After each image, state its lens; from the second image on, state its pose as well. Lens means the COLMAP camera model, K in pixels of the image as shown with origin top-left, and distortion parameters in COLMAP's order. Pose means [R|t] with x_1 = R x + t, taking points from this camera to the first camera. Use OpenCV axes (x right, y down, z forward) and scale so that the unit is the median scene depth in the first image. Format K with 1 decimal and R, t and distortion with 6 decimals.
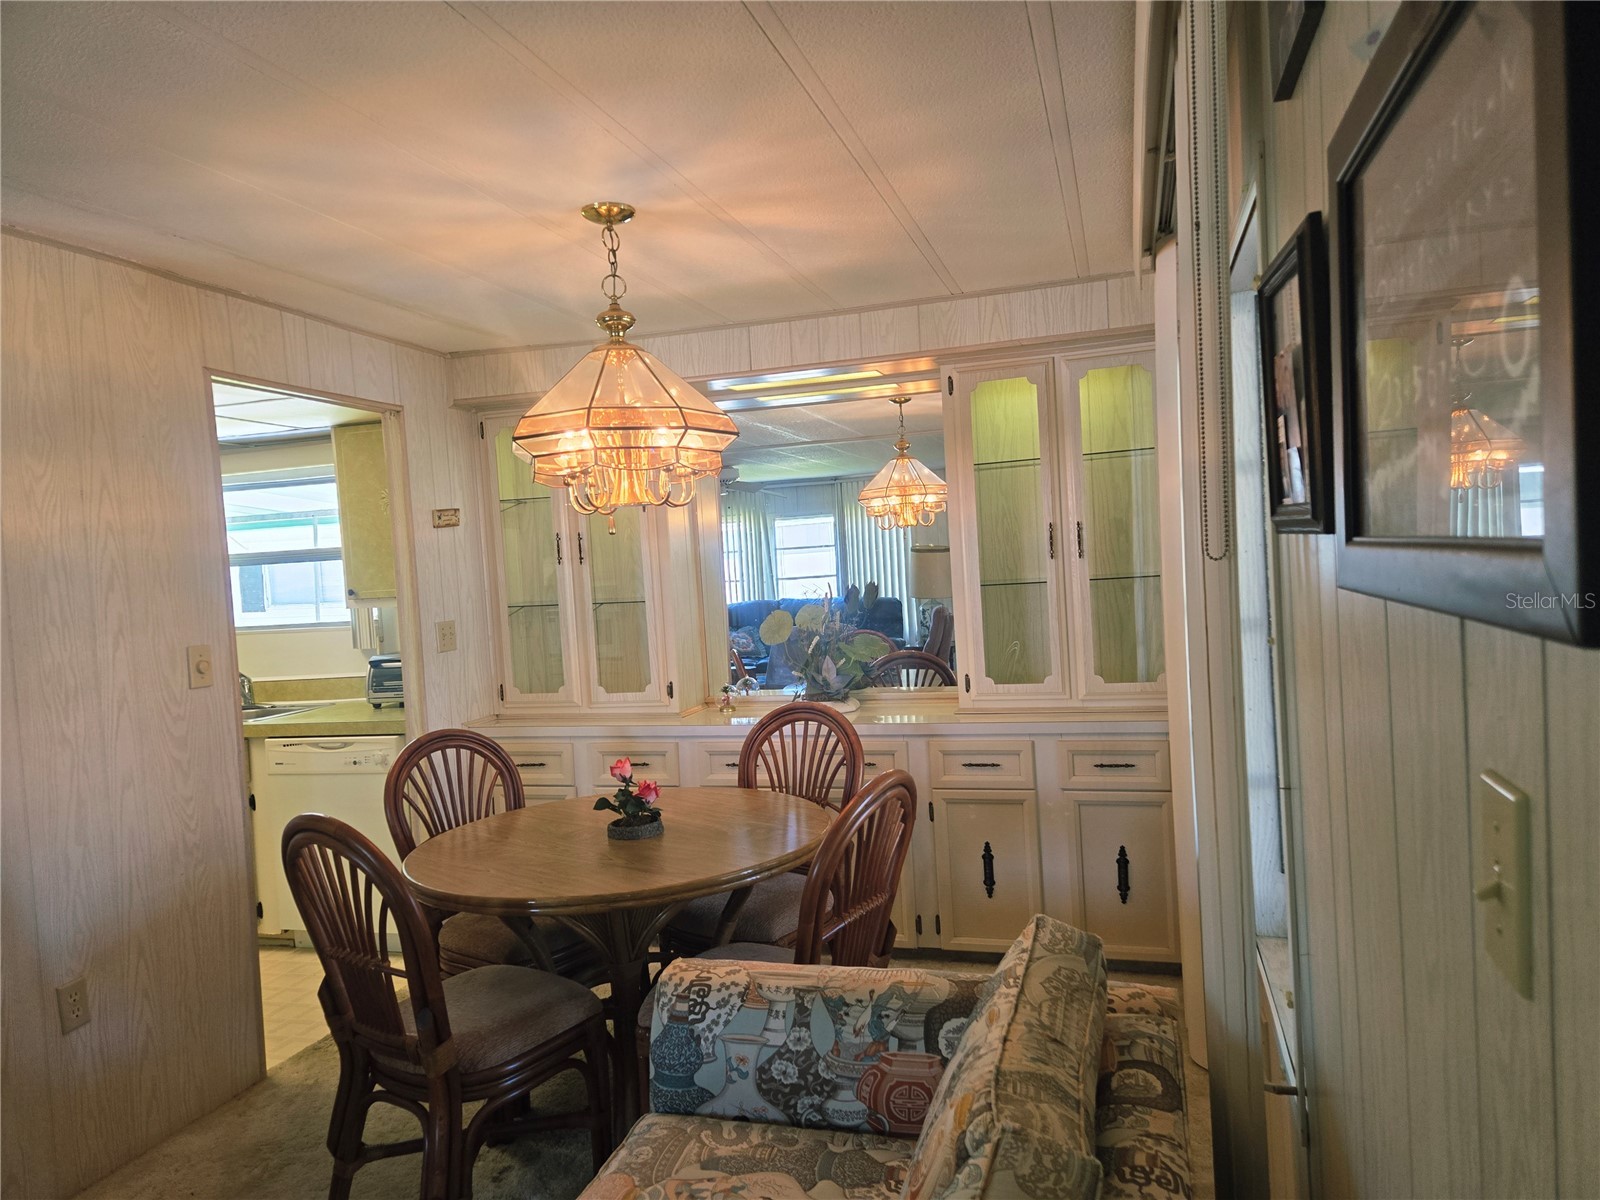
lens RADIAL K [[1088.6, 0, 805.4], [0, 1088.6, 593.1], [0, 0, 1]] dist [0.083497, -0.070606]
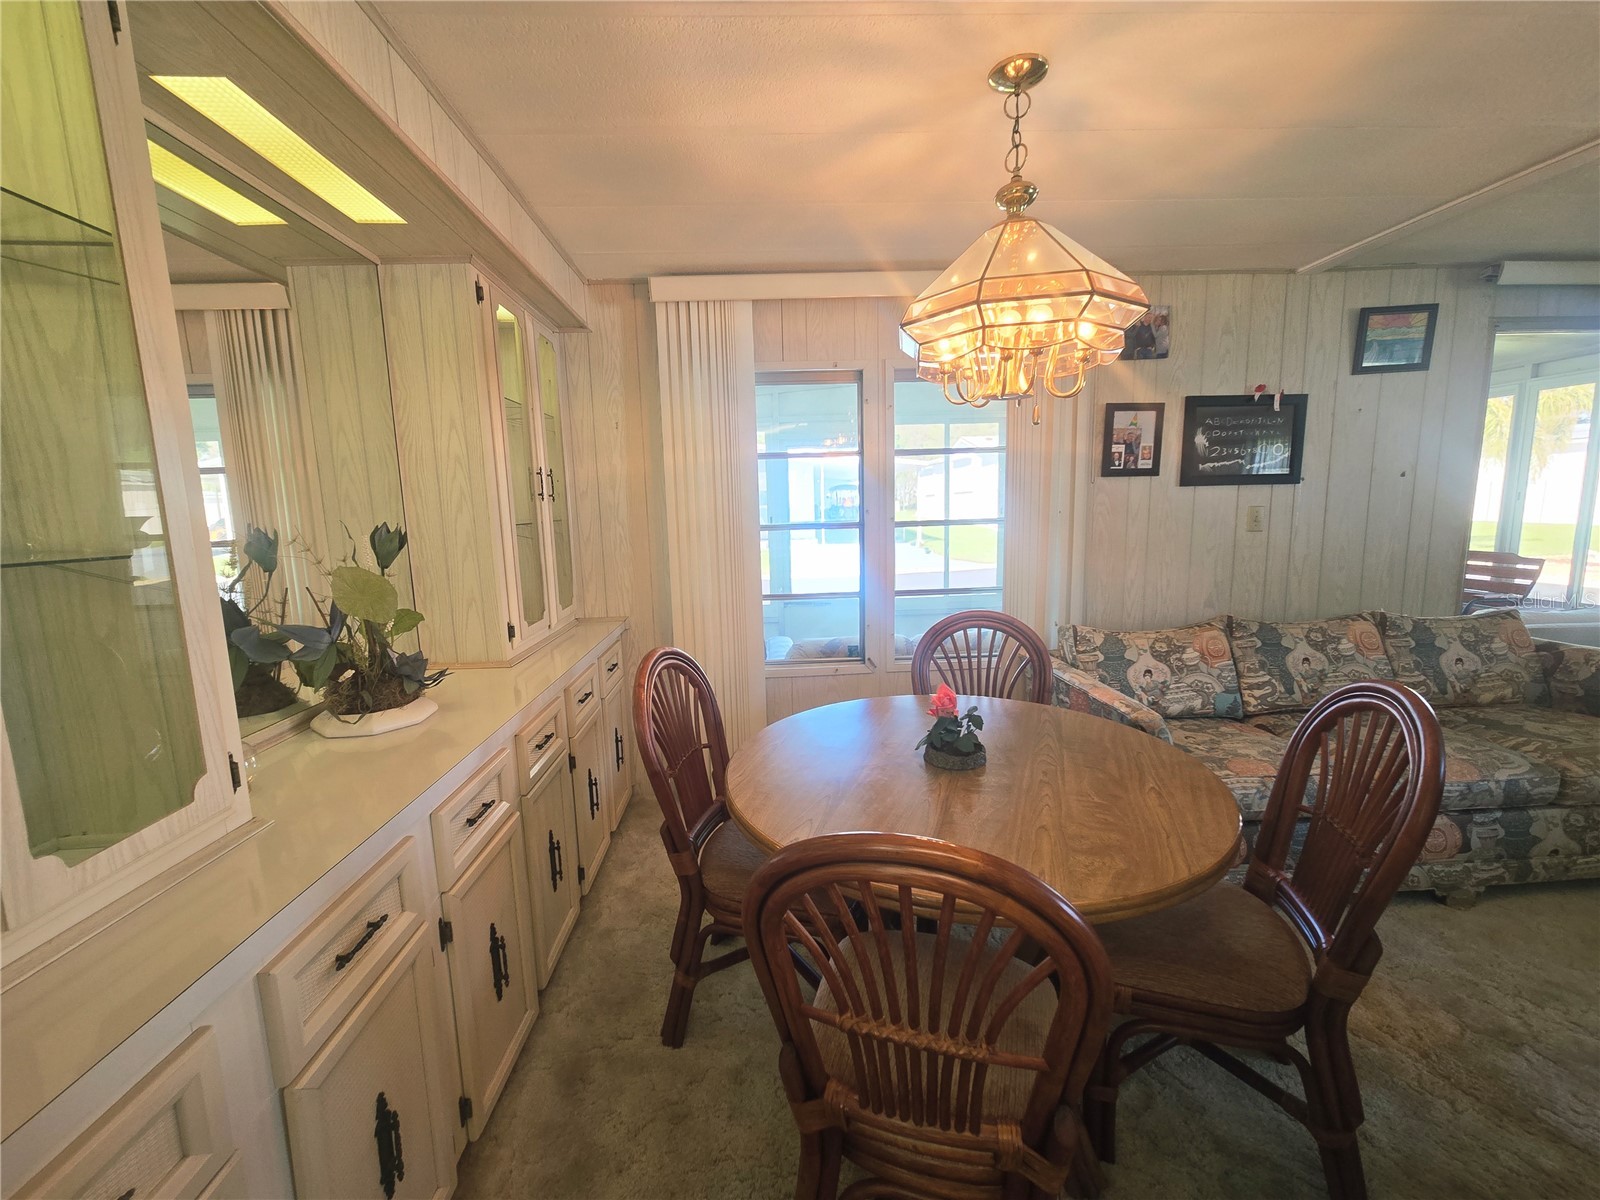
lens RADIAL K [[658.4, 0, 785.6], [0, 658.4, 599.1], [0, 0, 1]] dist [0.000183, 0.000483]
pose [[-0.328790, -0.067998, 0.941952, -0.468861], [0.083791, 0.991371, 0.100813, 0.018607], [-0.940679, 0.112074, -0.320255, 0.984545]]
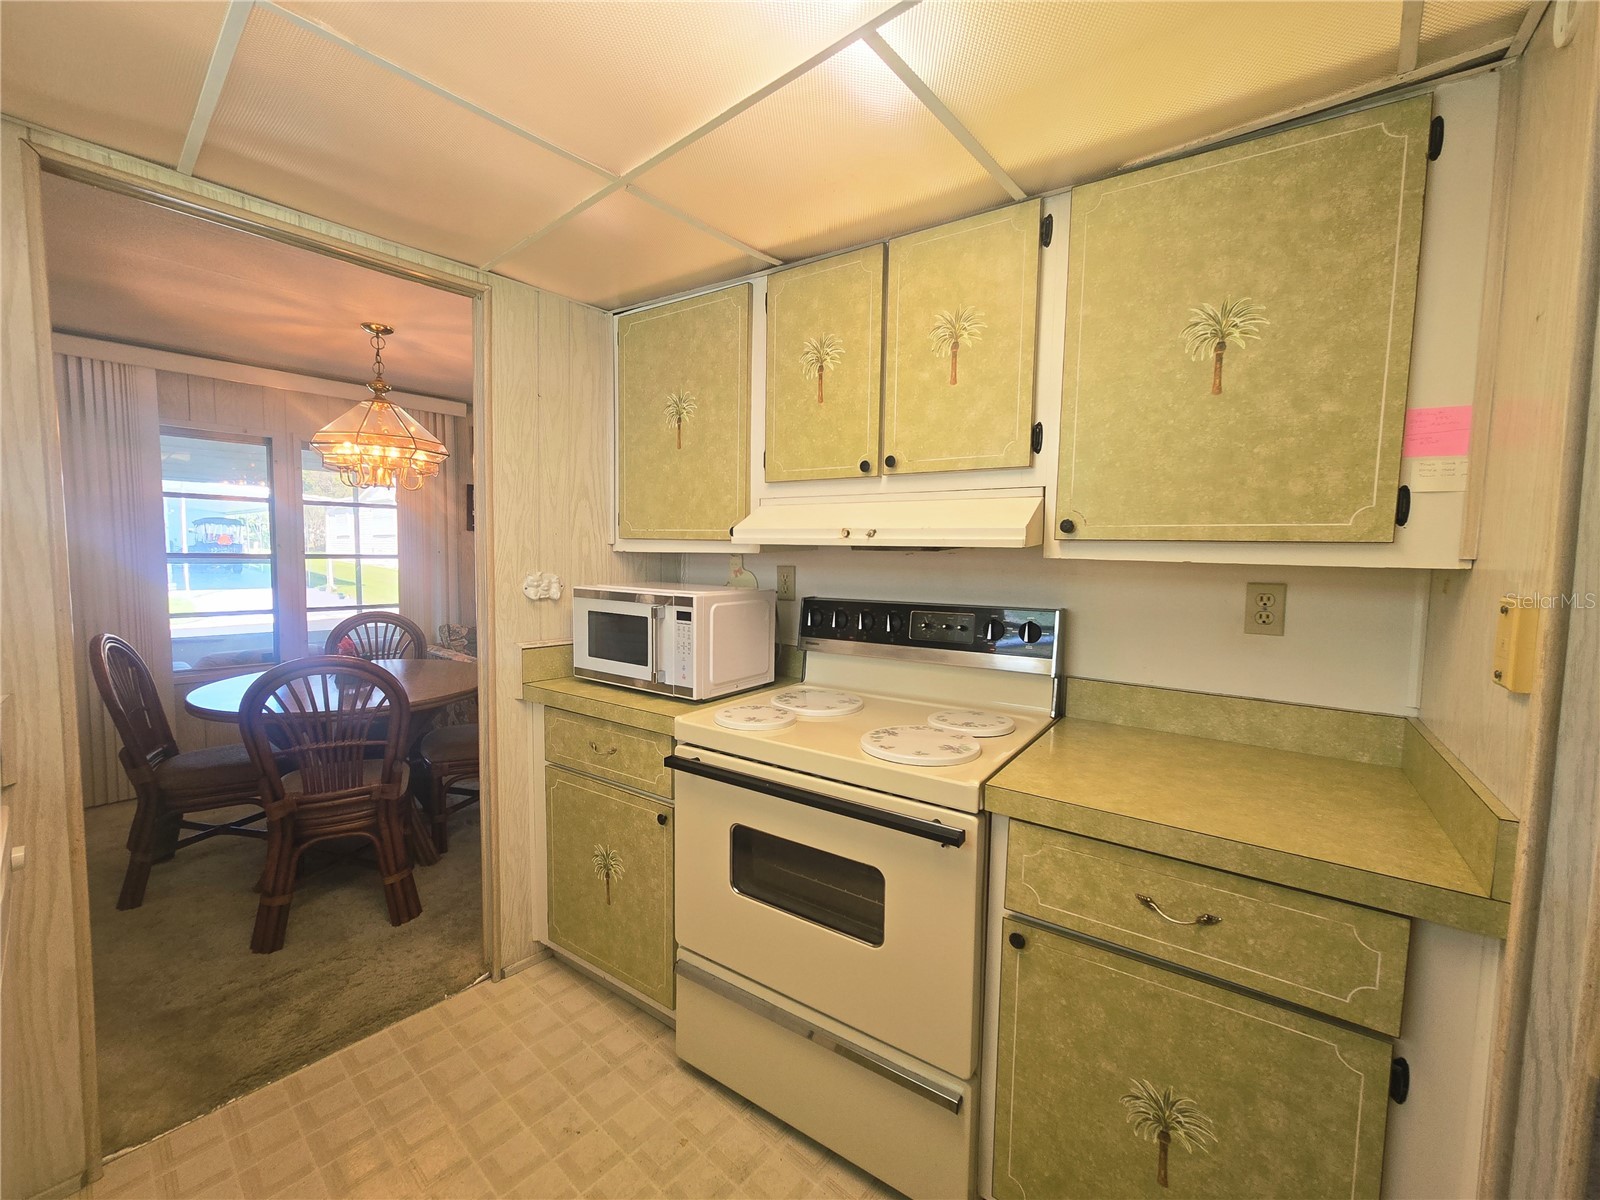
lens RADIAL K [[656.4, 0, 791.5], [0, 656.4, 601.1], [0, 0, 1]] dist [-0.000059, 0.001075]
pose [[-0.909776, 0.008704, 0.415007, -0.891866], [0.049740, 0.994862, 0.088174, 0.037131], [-0.412108, 0.100861, -0.905535, 1.229894]]
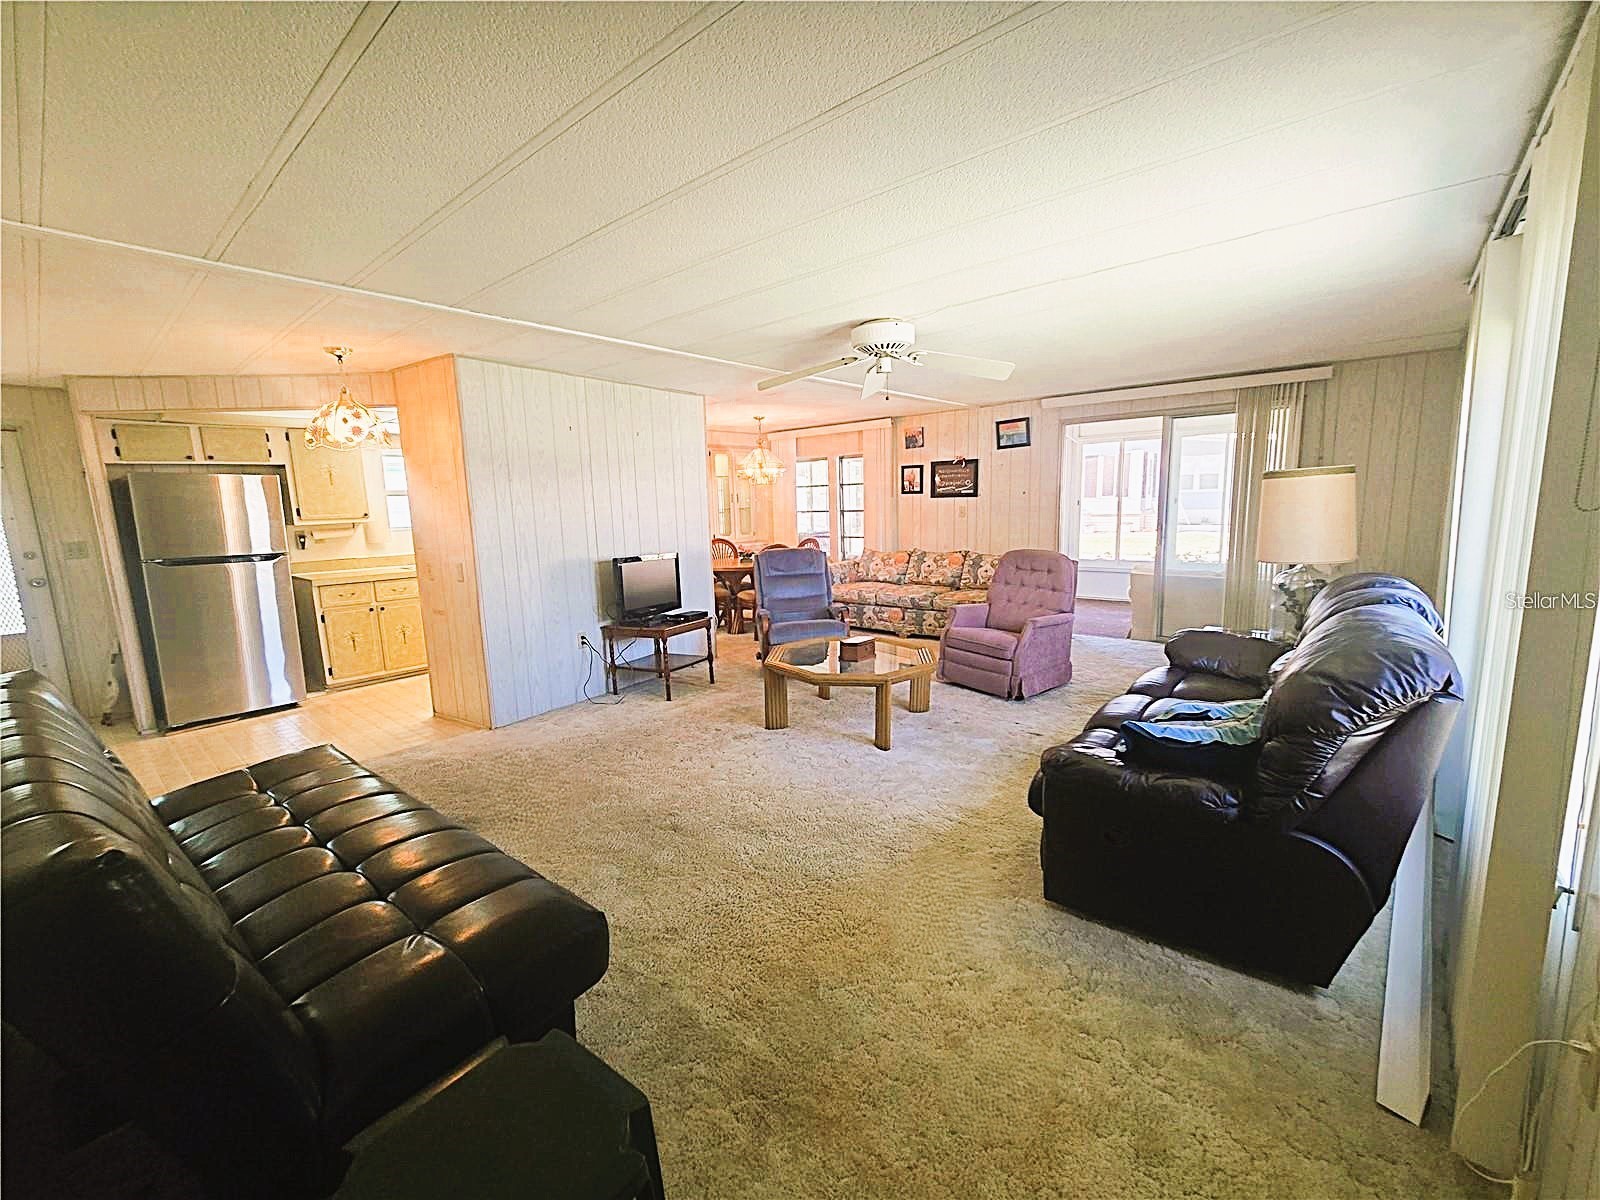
lens RADIAL K [[658.4, 0, 785.6], [0, 658.4, 599.1], [0, 0, 1]] dist [0.000183, 0.000483]
pose [[0.415248, -0.089642, 0.905281, -1.848776], [0.041290, 0.995965, 0.079682, 0.129464], [-0.908771, 0.004291, 0.417274, -0.162067]]
